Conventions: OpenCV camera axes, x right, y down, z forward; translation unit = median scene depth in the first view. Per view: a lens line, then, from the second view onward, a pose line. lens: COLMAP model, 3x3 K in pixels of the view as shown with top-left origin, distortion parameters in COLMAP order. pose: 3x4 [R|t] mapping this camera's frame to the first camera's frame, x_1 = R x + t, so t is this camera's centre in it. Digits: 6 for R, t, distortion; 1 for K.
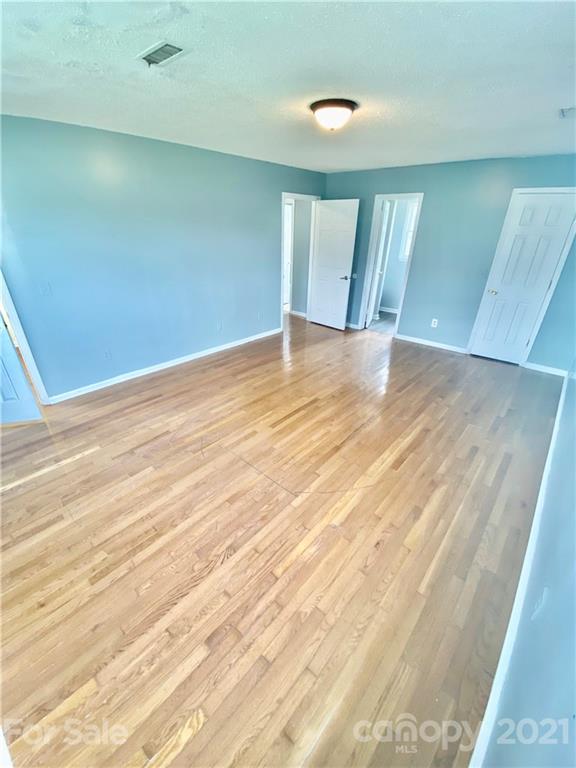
lens RADIAL K [[312.4, 0, 288.0], [0, 312.4, 384.0], [0, 0, 1]] dist [0.024668, -0.022604]
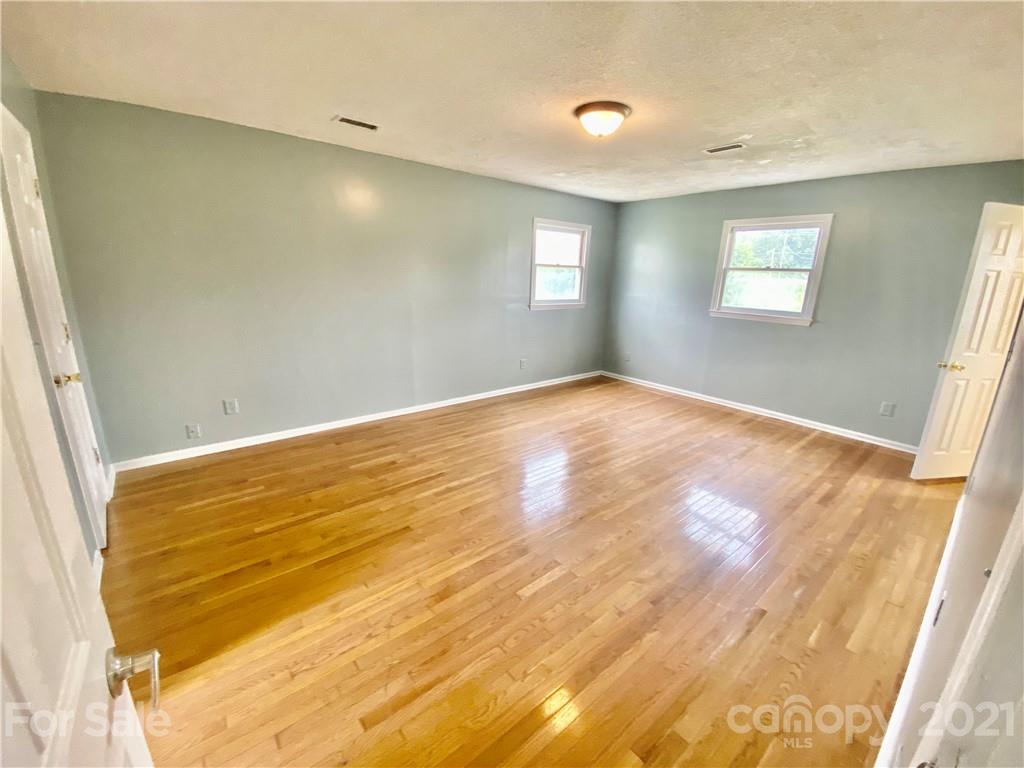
lens RADIAL K [[416.5, 0, 508.9], [0, 416.5, 393.0], [0, 0, 1]] dist [0.024668, -0.022604]
pose [[-0.987194, -0.081711, 0.137011, 0.124781], [0.031502, 0.742099, 0.669550, -0.770786], [-0.156385, 0.665292, -0.730021, 1.698358]]
